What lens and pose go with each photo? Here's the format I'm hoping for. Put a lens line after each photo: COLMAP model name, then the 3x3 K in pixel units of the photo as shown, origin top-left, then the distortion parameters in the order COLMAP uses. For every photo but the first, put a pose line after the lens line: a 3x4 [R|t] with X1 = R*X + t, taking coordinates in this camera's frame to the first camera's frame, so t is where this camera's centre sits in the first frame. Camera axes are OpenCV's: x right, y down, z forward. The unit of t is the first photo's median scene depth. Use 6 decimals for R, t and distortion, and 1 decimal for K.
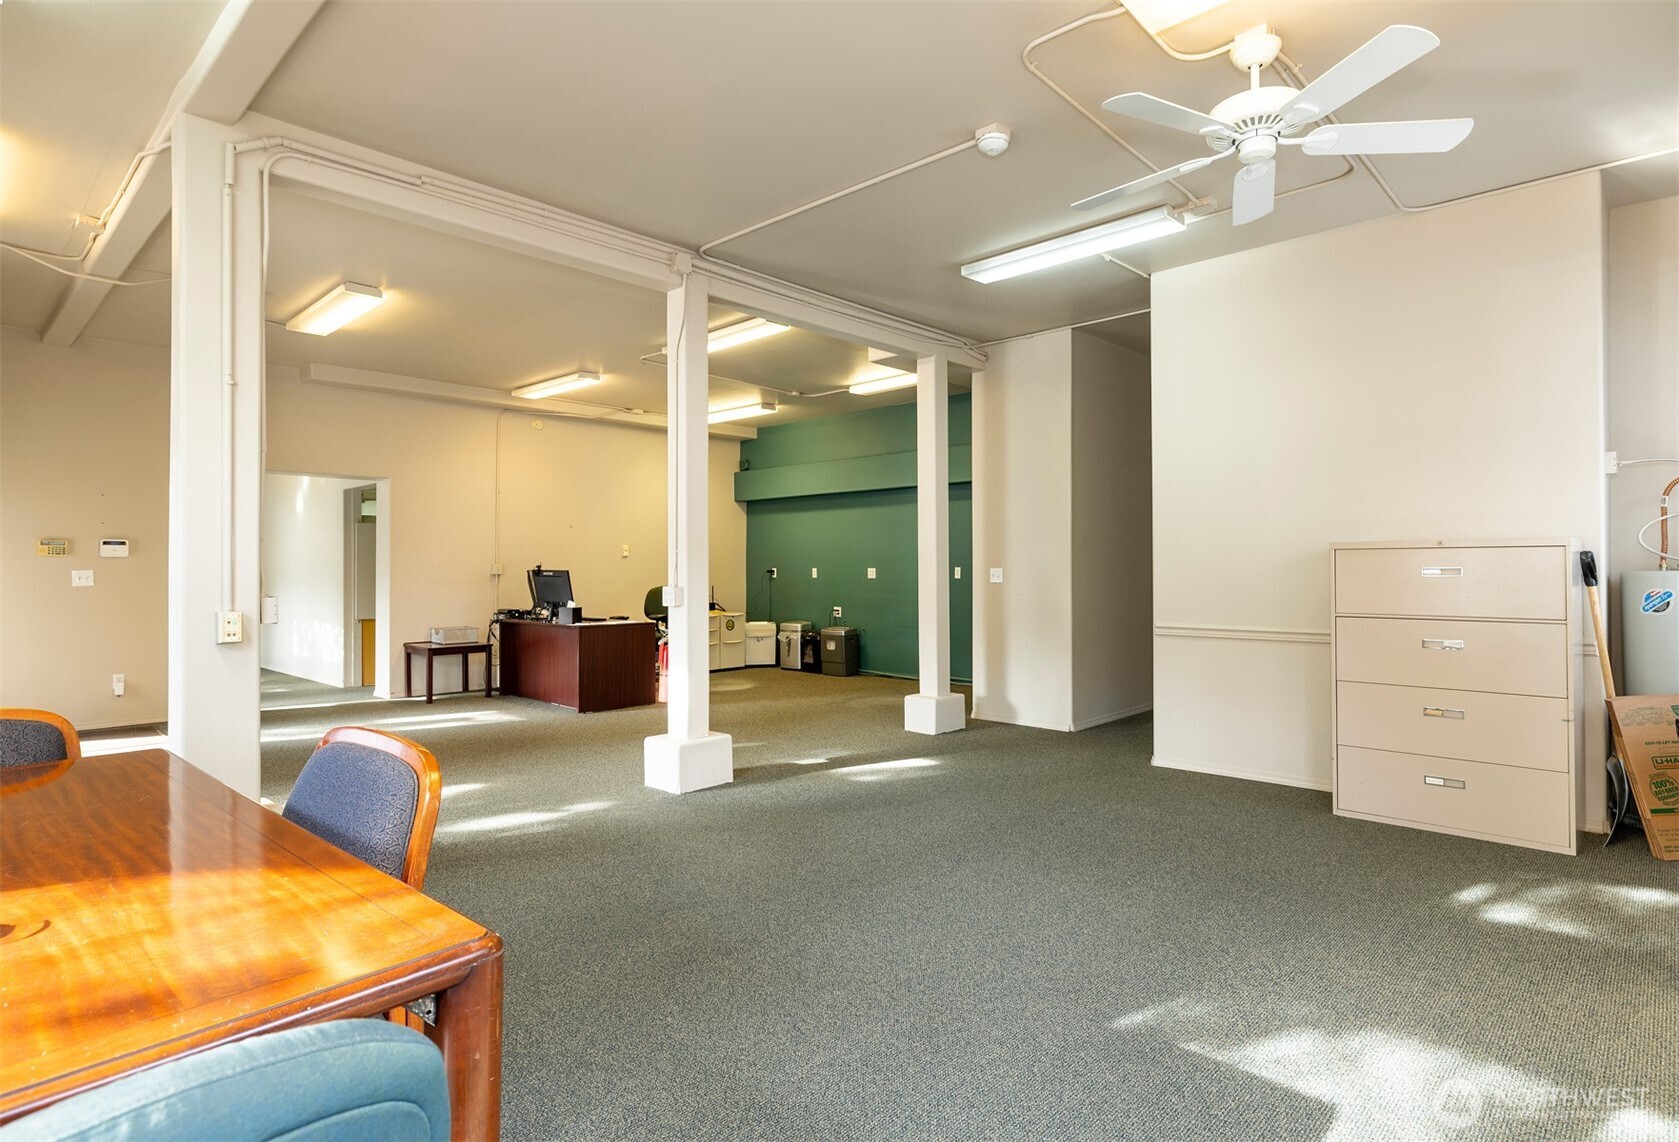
lens RADIAL K [[885.2, 0, 840.6], [0, 885.2, 570.3], [0, 0, 1]] dist [-0.003679, 0.000137]
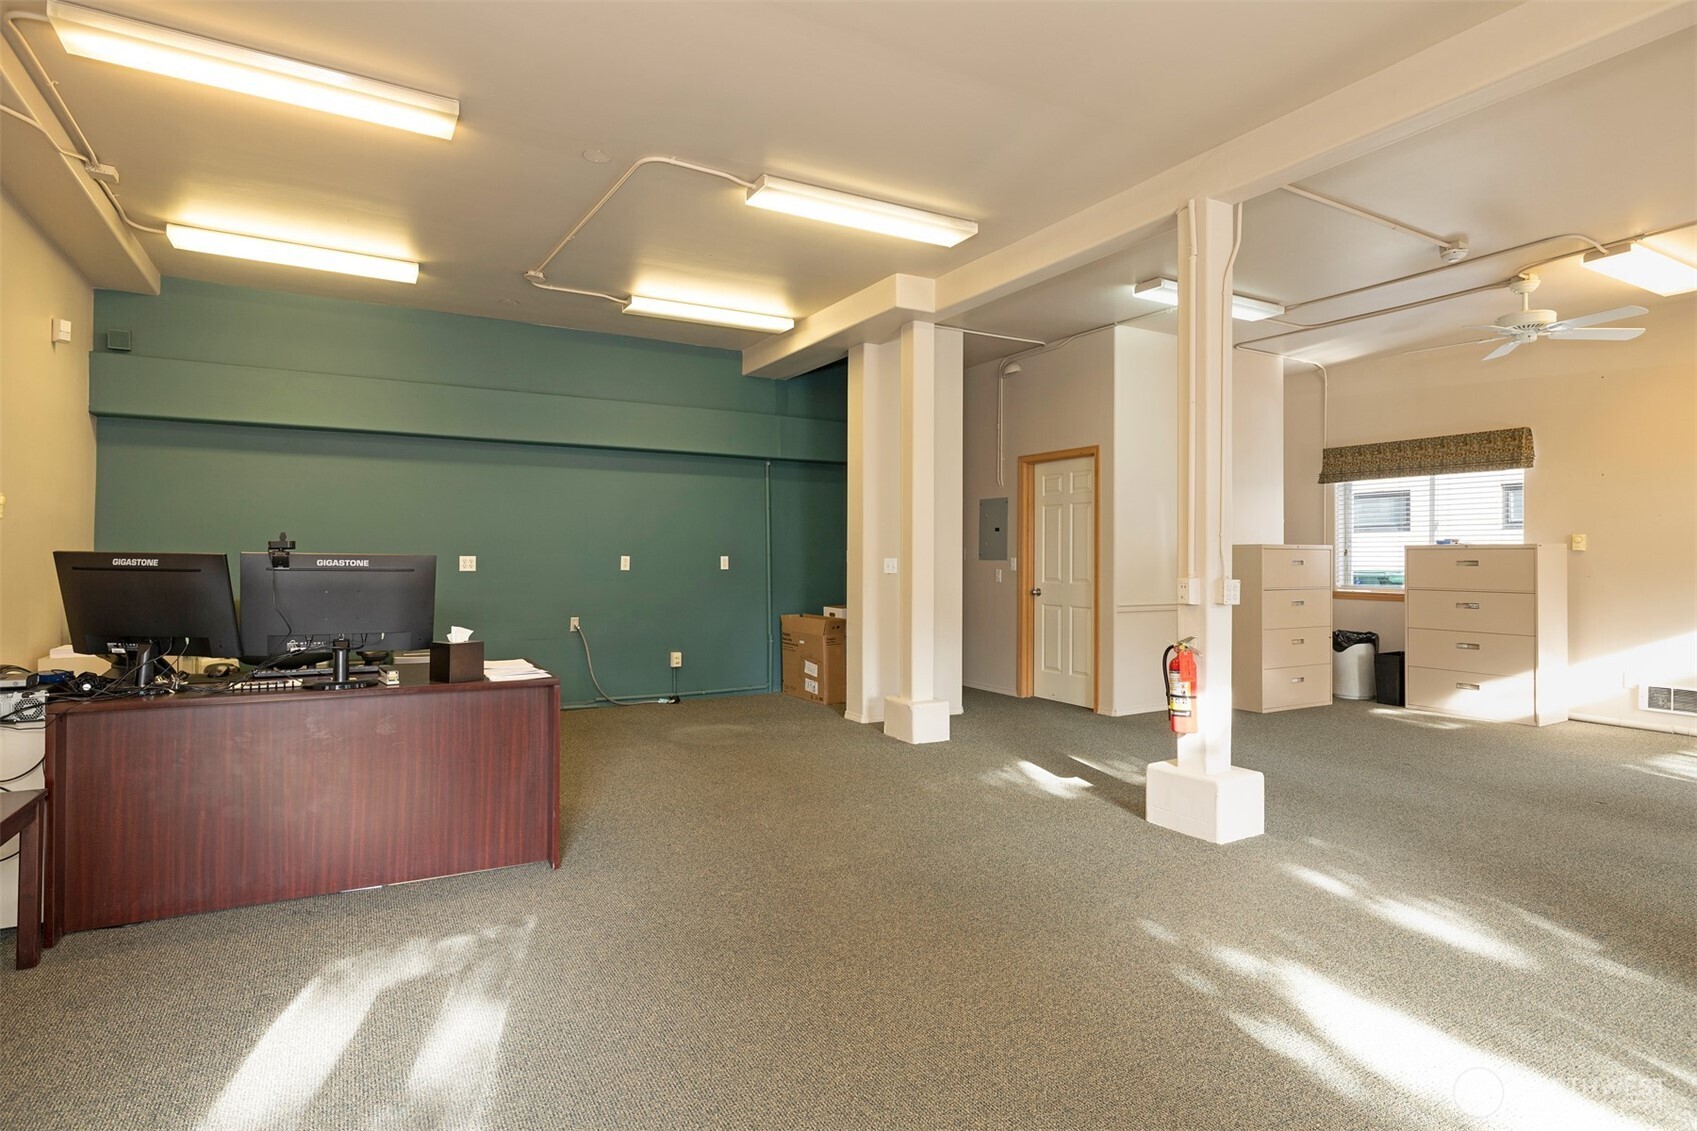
lens RADIAL K [[878.0, 0, 837.6], [0, 878.0, 557.9], [0, 0, 1]] dist [-0.000469, 0.000328]
pose [[0.293092, 0.007994, 0.956051, -0.596221], [-0.003208, 0.999968, -0.007377, 0.003563], [-0.956079, -0.000905, 0.293109, 0.631249]]
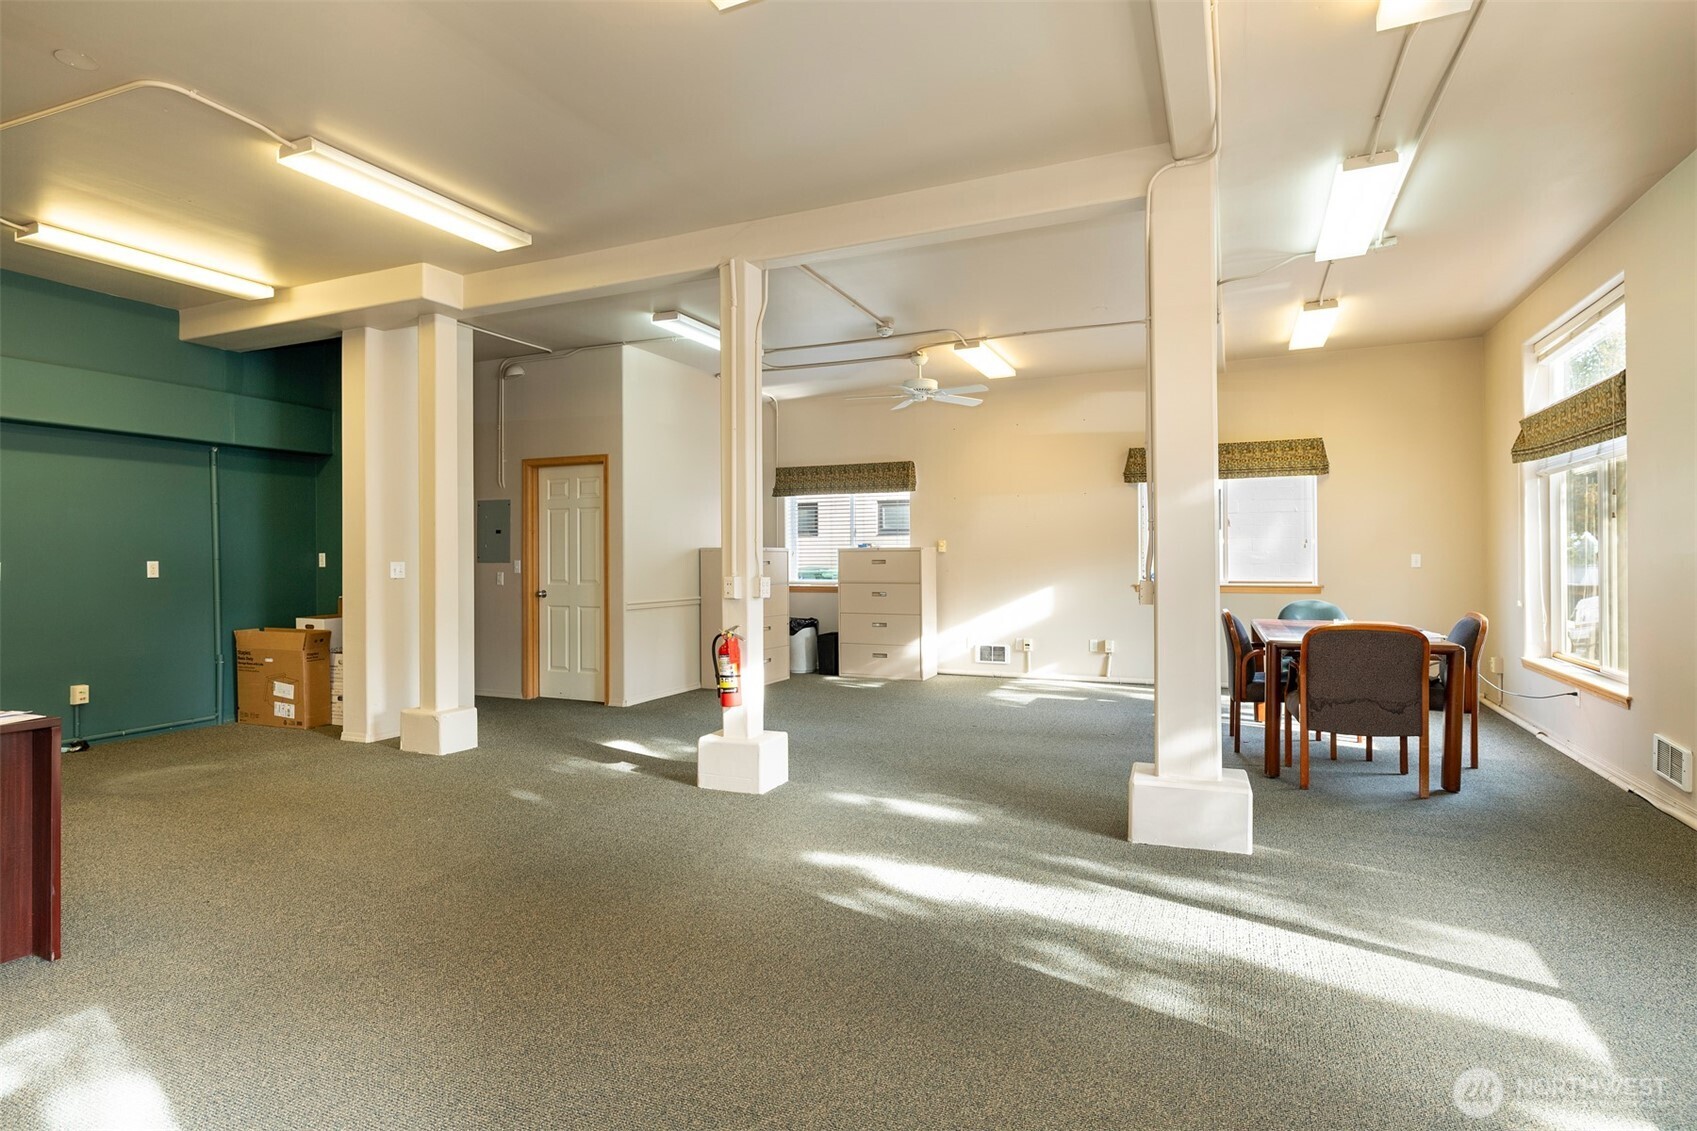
lens RADIAL K [[878.0, 0, 838.2], [0, 878.0, 559.9], [0, 0, 1]] dist [-0.000469, 0.000328]
pose [[-0.328275, 0.007346, 0.944553, -0.641649], [0.008915, 0.999949, -0.004679, 0.002867], [-0.944540, 0.006885, -0.328324, 0.707005]]
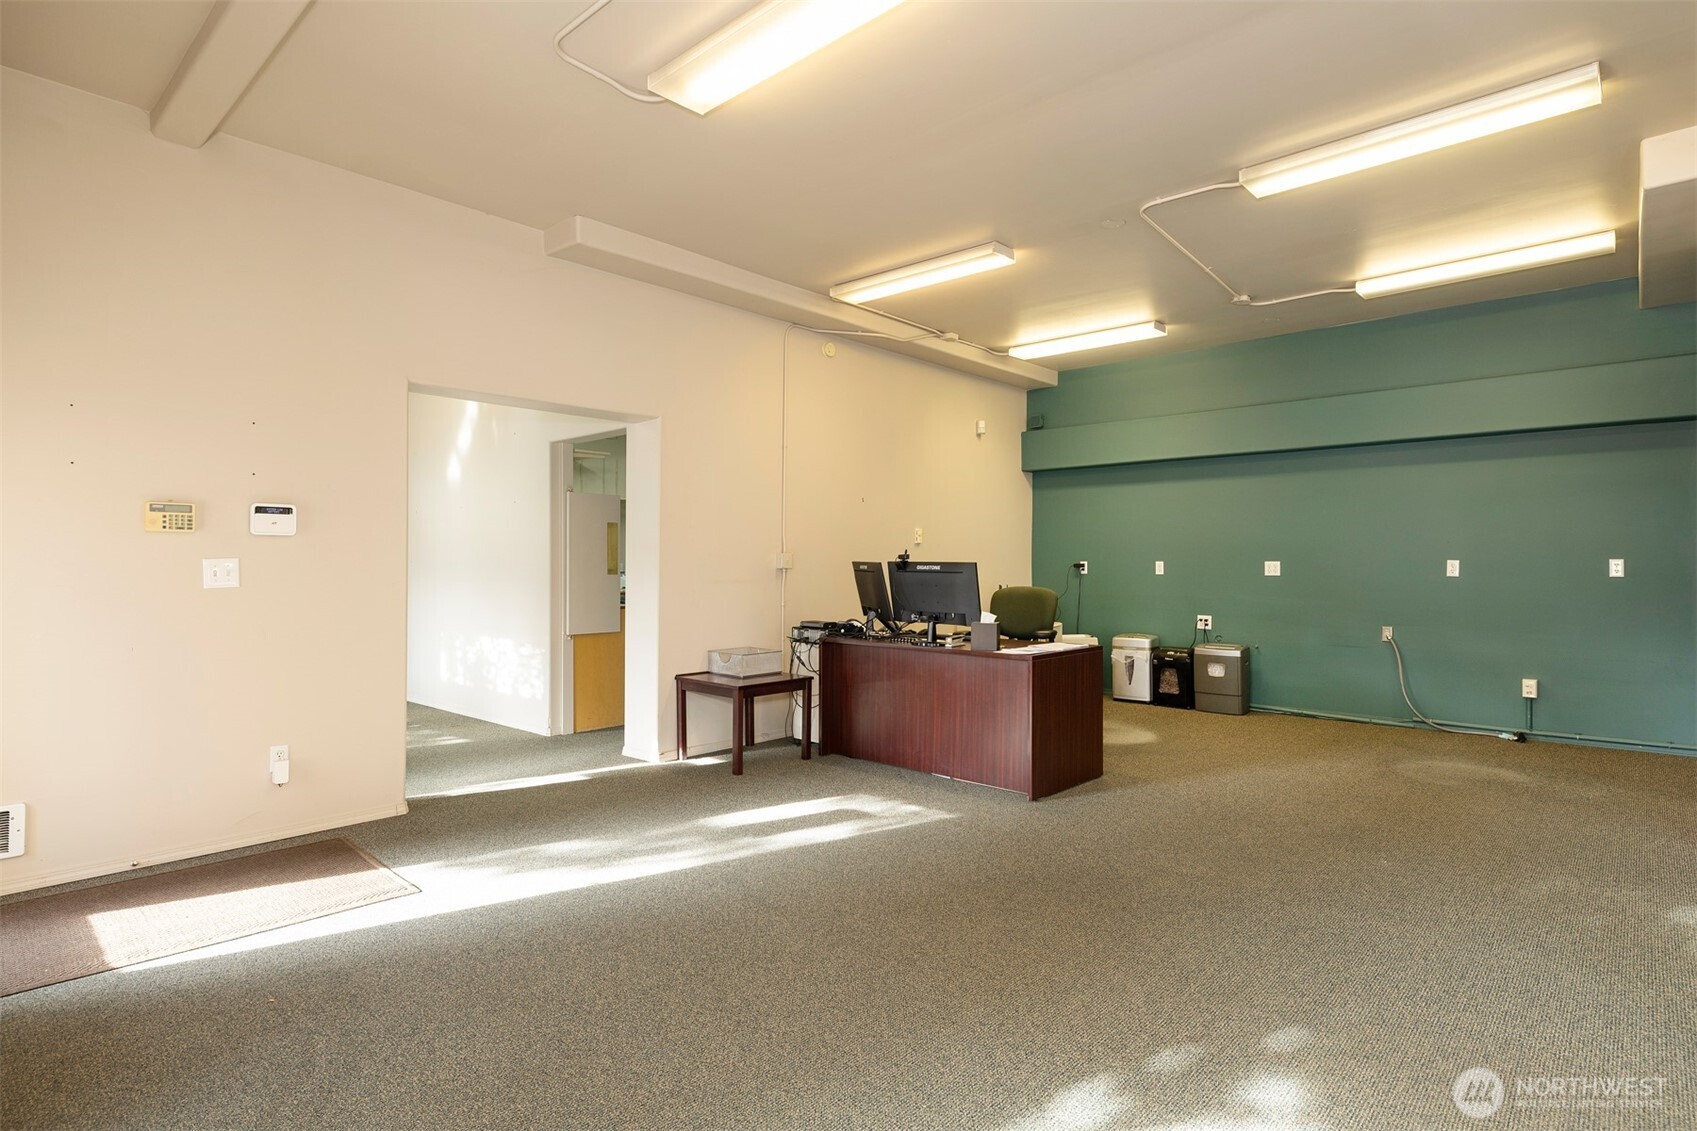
lens RADIAL K [[878.0, 0, 833.8], [0, 878.0, 563.5], [0, 0, 1]] dist [-0.000469, 0.000328]
pose [[0.999930, 0.003488, 0.011332, -0.376816], [-0.003474, 0.999993, -0.001304, 0.001717], [-0.011336, 0.001264, 0.999935, 0.350888]]
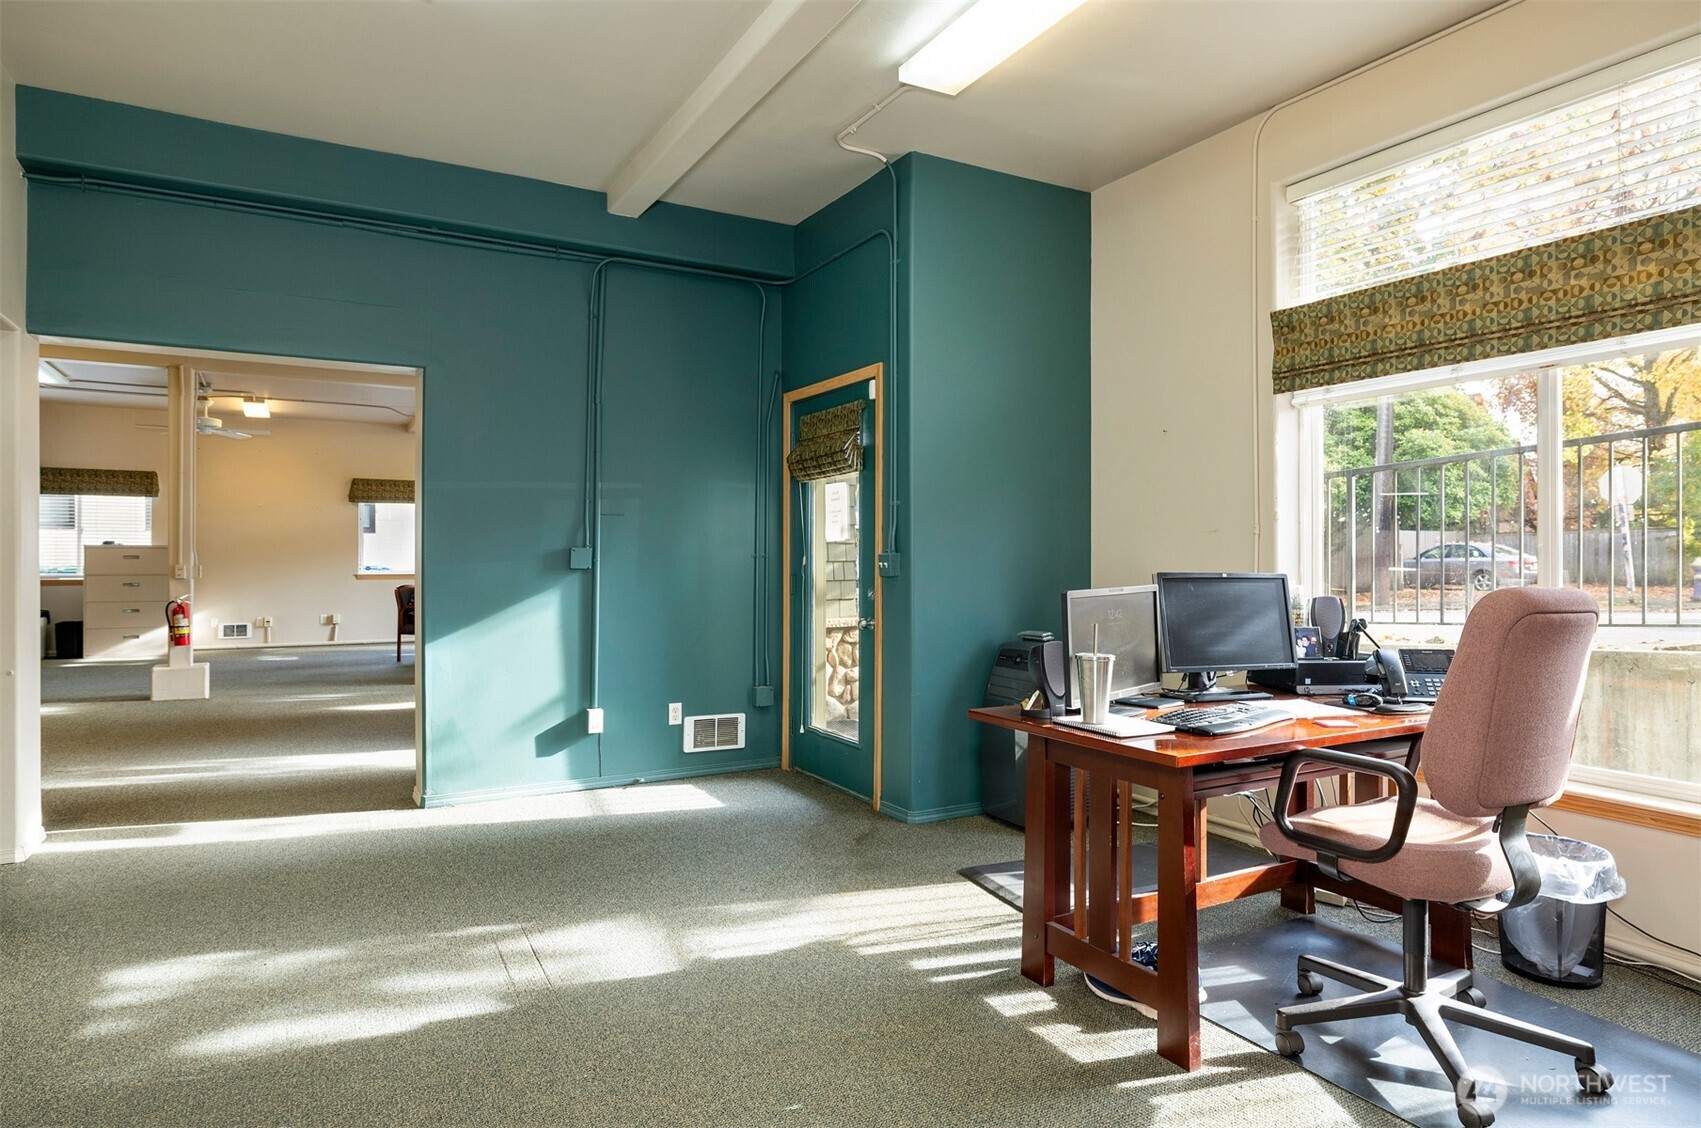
lens RADIAL K [[981.7, 0, 834.3], [0, 981.7, 553.5], [0, 0, 1]] dist [0.005570, 0.003337]
pose [[-0.952069, 0.007328, 0.305795, -1.013806], [0.006451, 0.999972, -0.003877, 0.007011], [-0.305814, -0.001719, -0.952090, 1.312896]]
